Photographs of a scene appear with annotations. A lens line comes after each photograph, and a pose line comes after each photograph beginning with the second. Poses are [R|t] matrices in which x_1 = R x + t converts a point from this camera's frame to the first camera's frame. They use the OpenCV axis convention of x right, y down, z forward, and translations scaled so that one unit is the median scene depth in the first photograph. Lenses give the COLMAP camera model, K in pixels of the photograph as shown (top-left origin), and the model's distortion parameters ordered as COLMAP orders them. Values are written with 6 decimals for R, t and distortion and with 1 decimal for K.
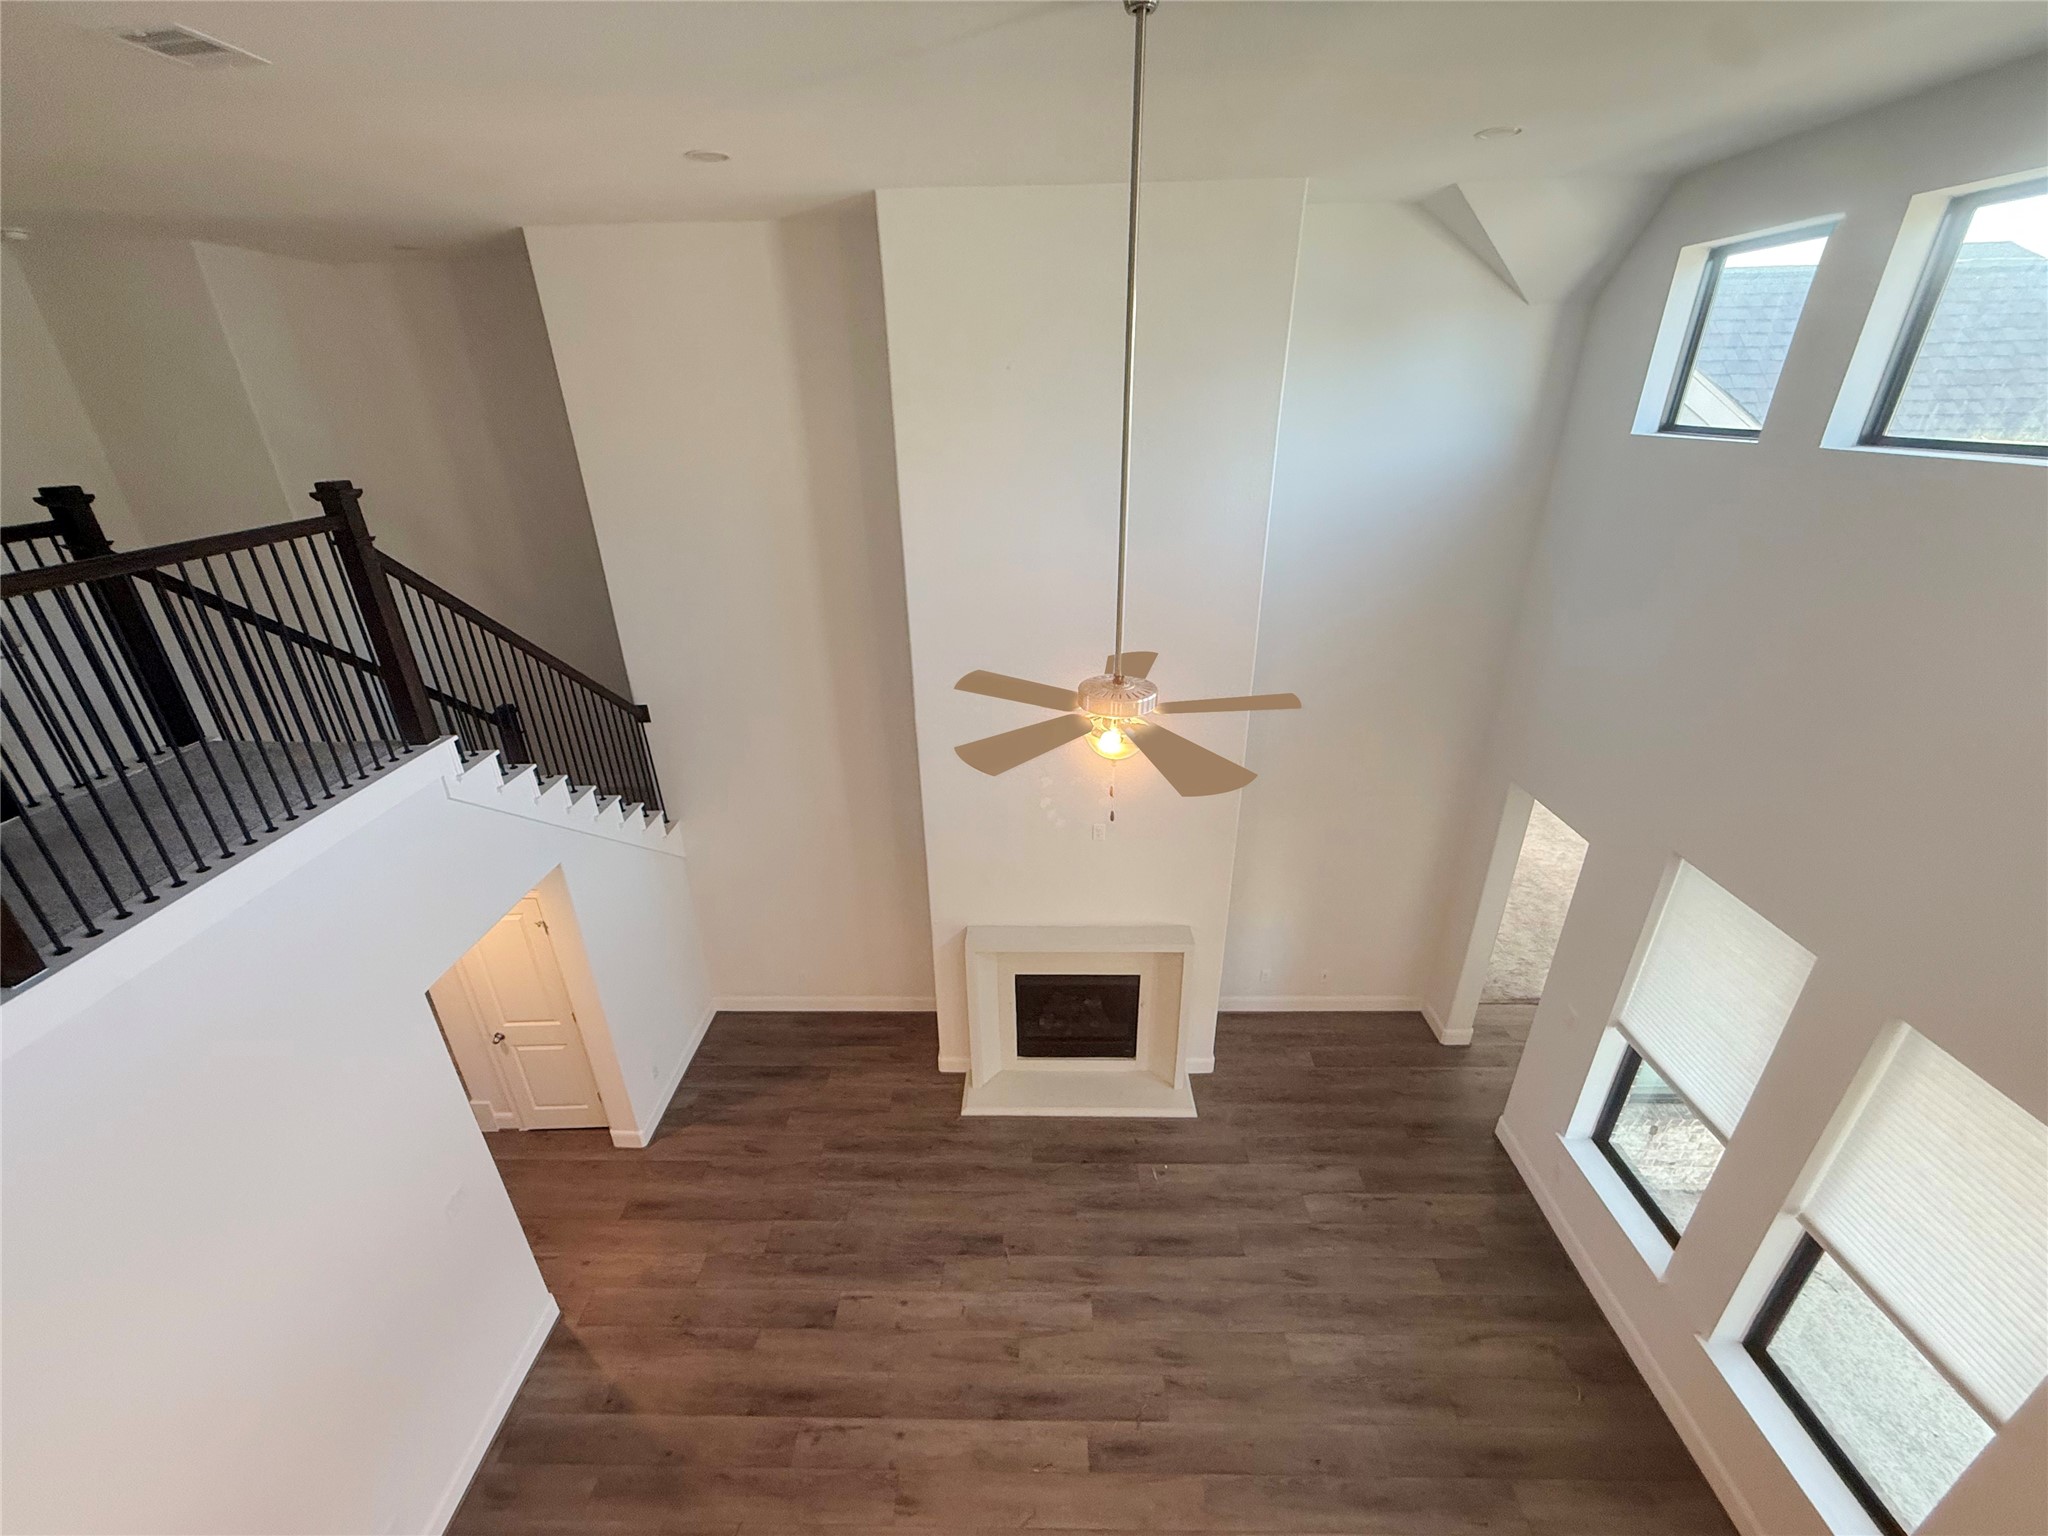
lens RADIAL K [[820.0, 0, 1015.2], [0, 820.0, 770.2], [0, 0, 1]] dist [0.000558, 0.000010]
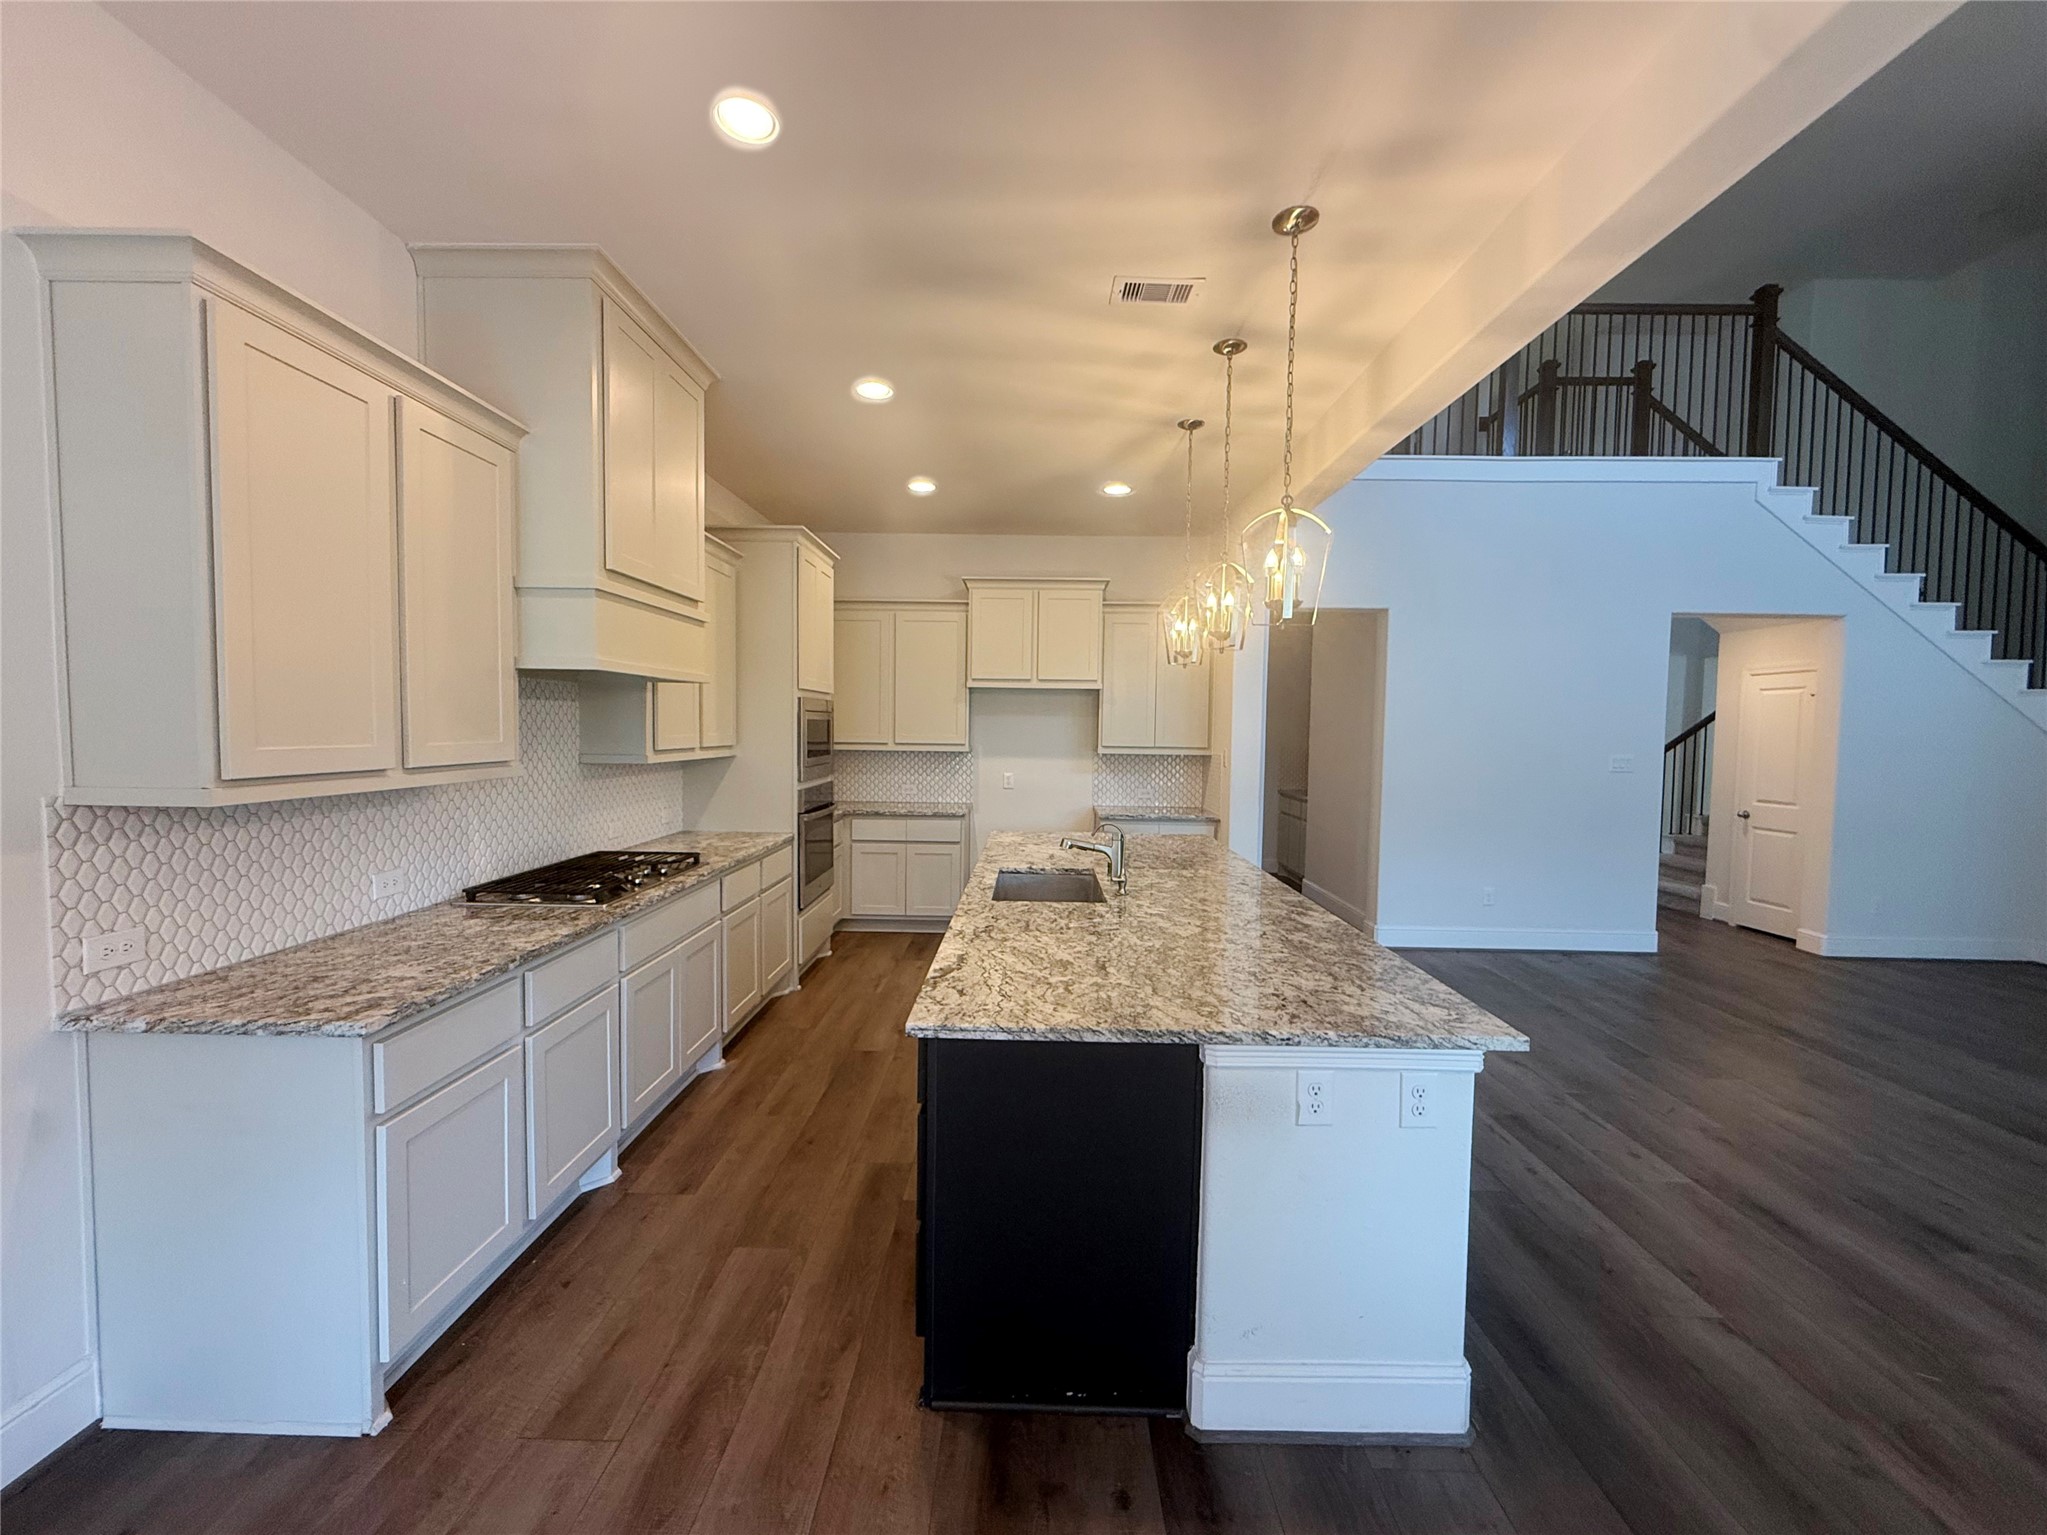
lens RADIAL K [[845.1, 0, 1023.0], [0, 845.1, 770.0], [0, 0, 1]] dist [-0.000155, 0.000014]
pose [[-0.000313, 0.073070, -0.997327, 0.557112], [-0.435804, 0.897626, 0.065901, 0.633127], [0.900042, 0.434659, 0.031563, 0.015717]]
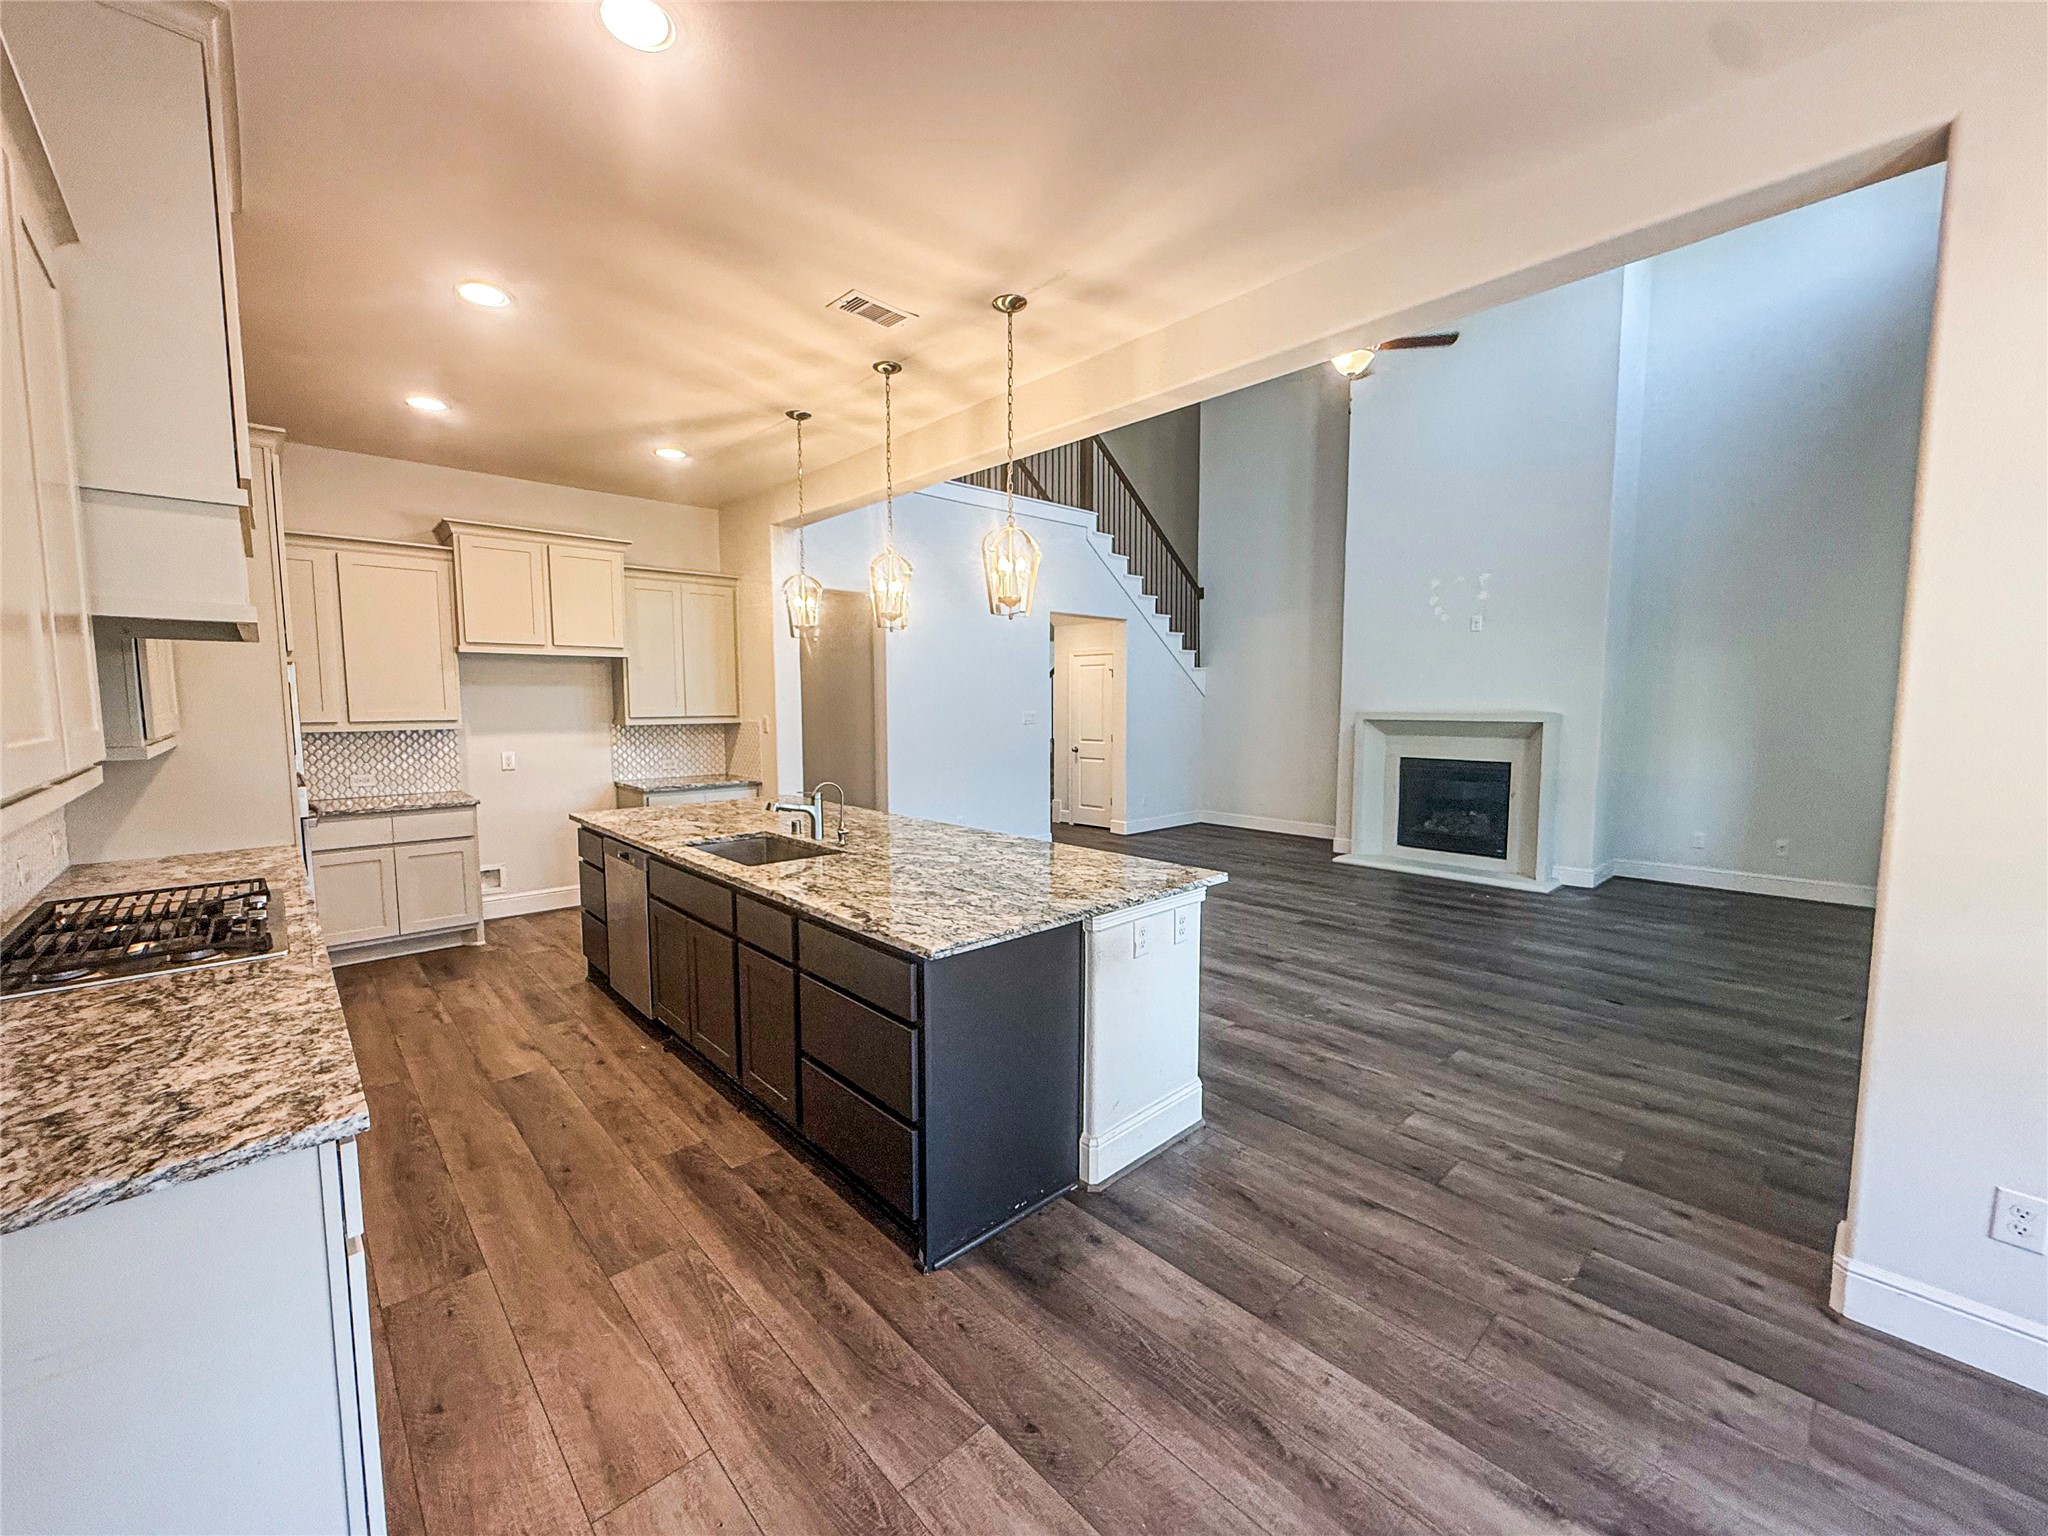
lens RADIAL K [[820.0, 0, 1015.2], [0, 820.0, 770.2], [0, 0, 1]] dist [0.000558, 0.000010]
pose [[0.692410, 0.082378, -0.716786, 0.524945], [-0.316212, 0.927614, -0.198851, 0.747377], [0.648520, 0.364343, 0.668338, -0.221911]]
